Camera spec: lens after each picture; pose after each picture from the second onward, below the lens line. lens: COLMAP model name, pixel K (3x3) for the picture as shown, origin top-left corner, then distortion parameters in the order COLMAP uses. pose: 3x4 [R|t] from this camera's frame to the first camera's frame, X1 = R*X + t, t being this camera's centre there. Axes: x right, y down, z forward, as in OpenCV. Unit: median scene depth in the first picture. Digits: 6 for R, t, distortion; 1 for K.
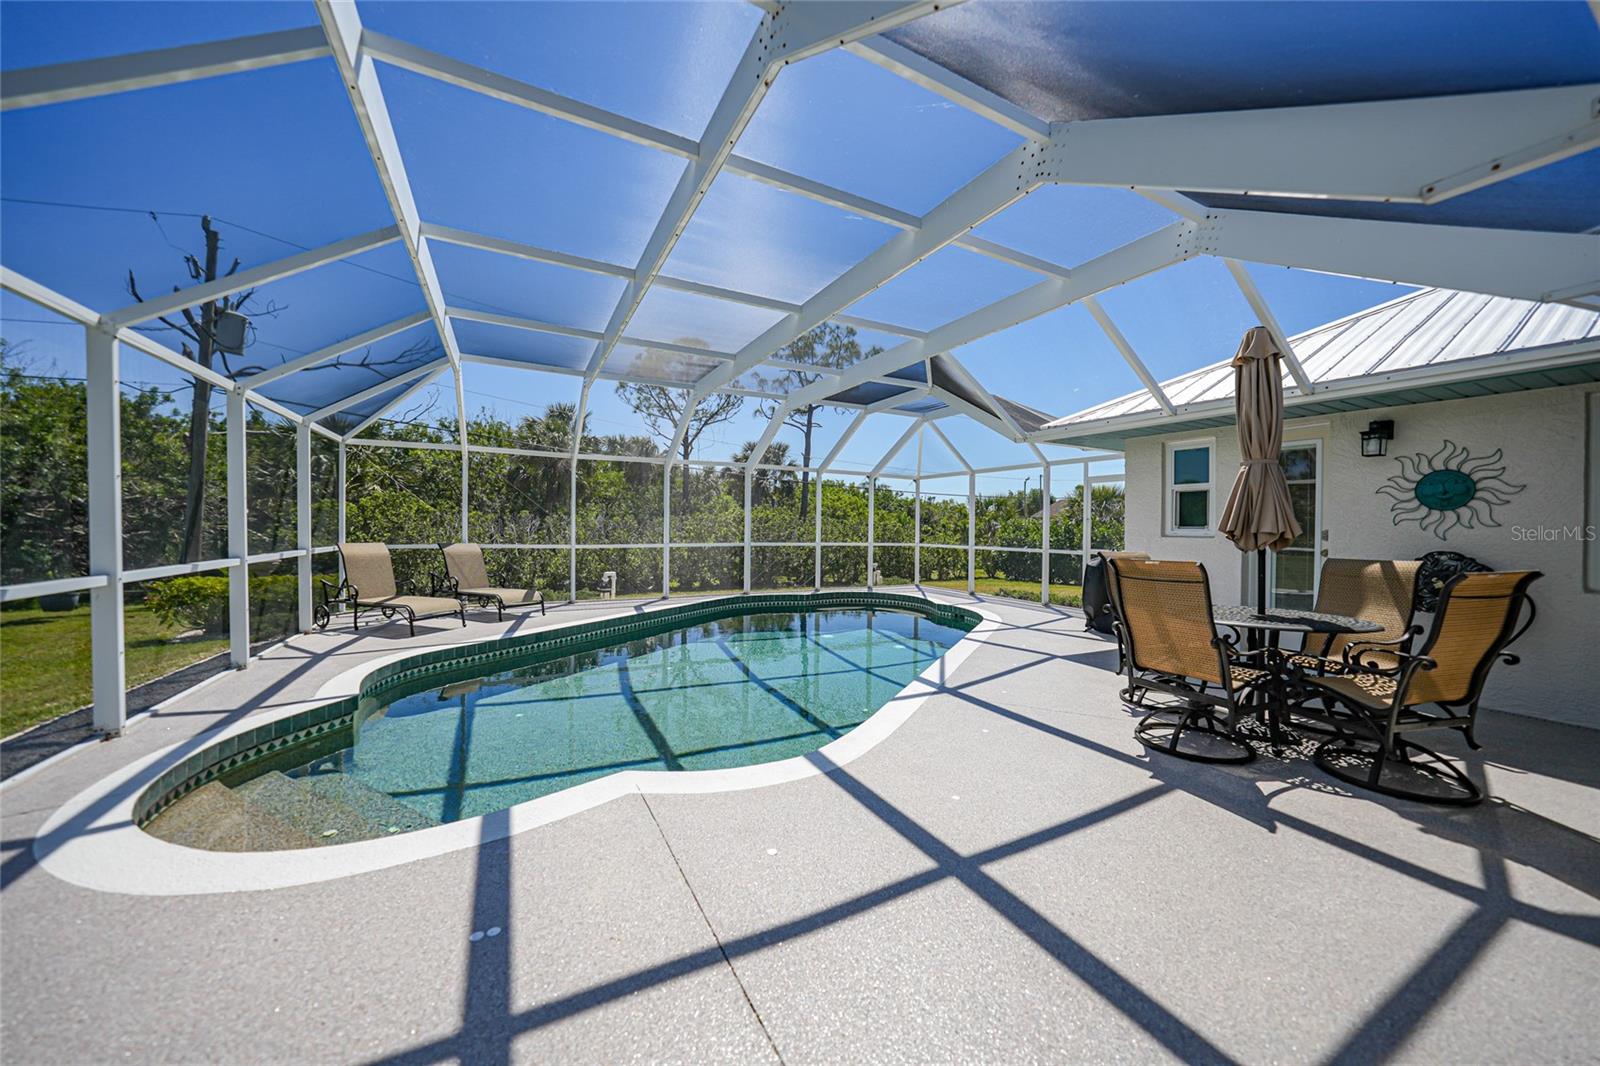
lens RADIAL K [[554.0, 0, 800.0], [0, 554.0, 529.1], [0, 0, 1]] dist [-0.029557, 0.007265]
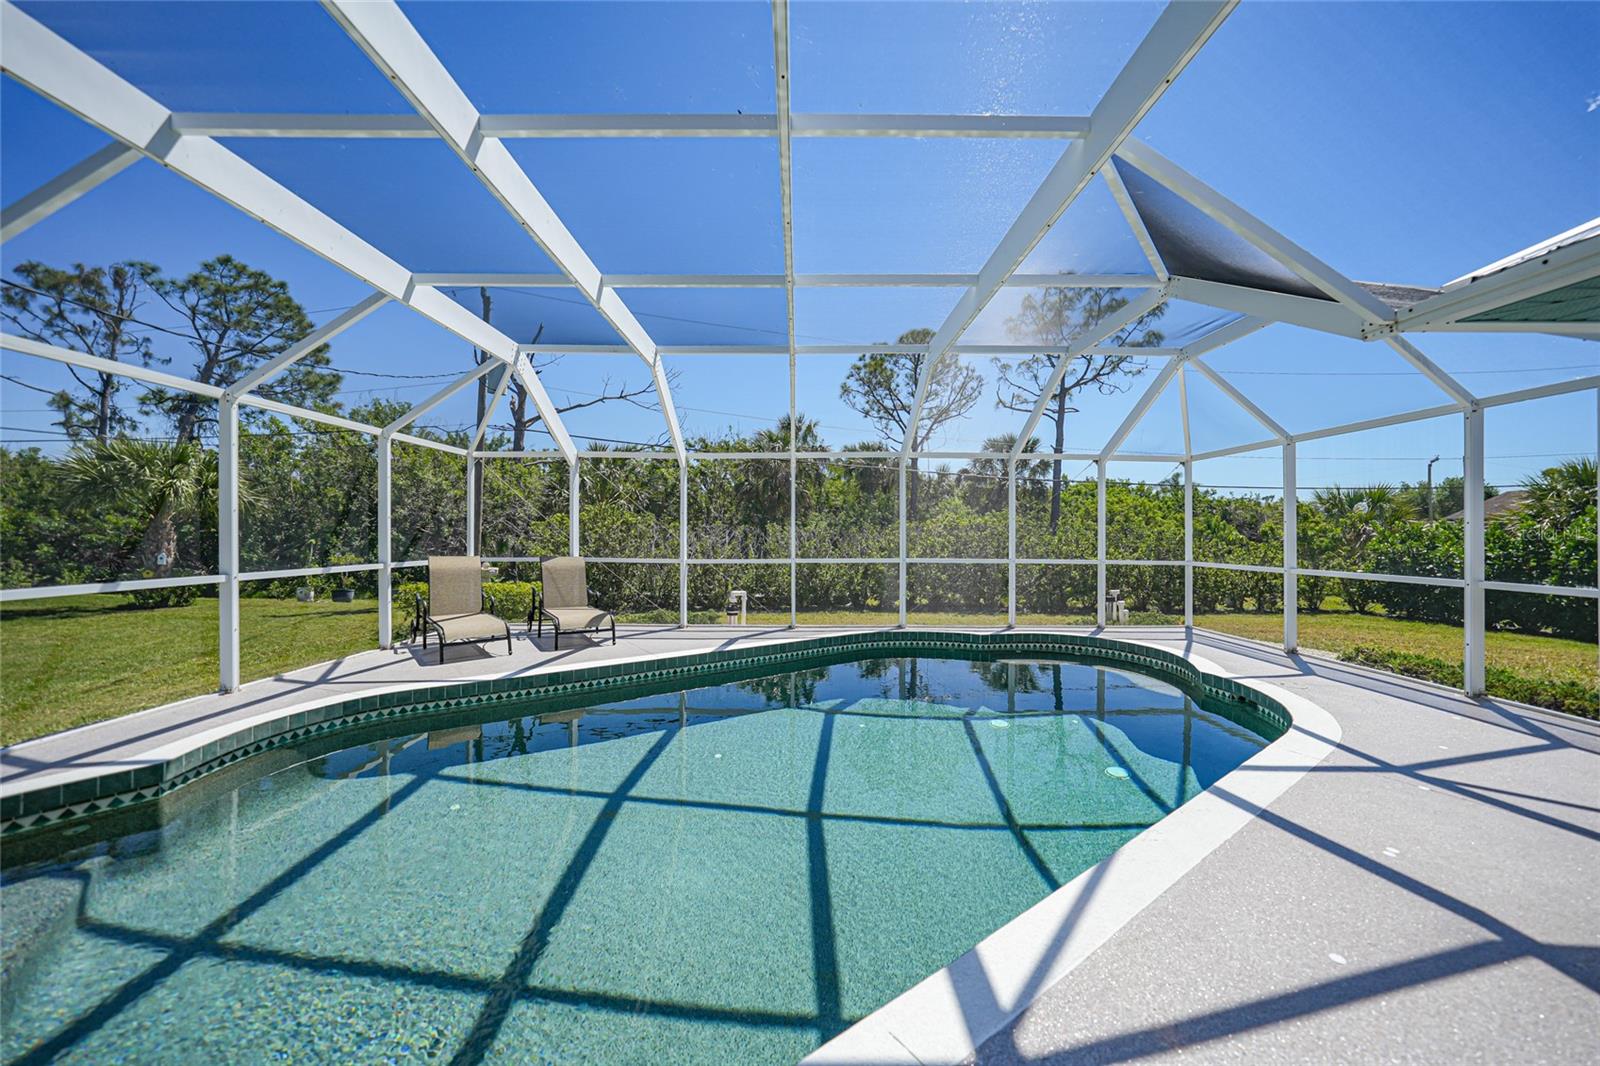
lens RADIAL K [[554.0, 0, 800.0], [0, 554.0, 529.1], [0, 0, 1]] dist [-0.029557, 0.007265]
pose [[0.887001, -0.010732, -0.461642, 0.109604], [0.003318, 0.999852, -0.016870, -0.002524], [0.461755, 0.013432, 0.886906, 0.240770]]
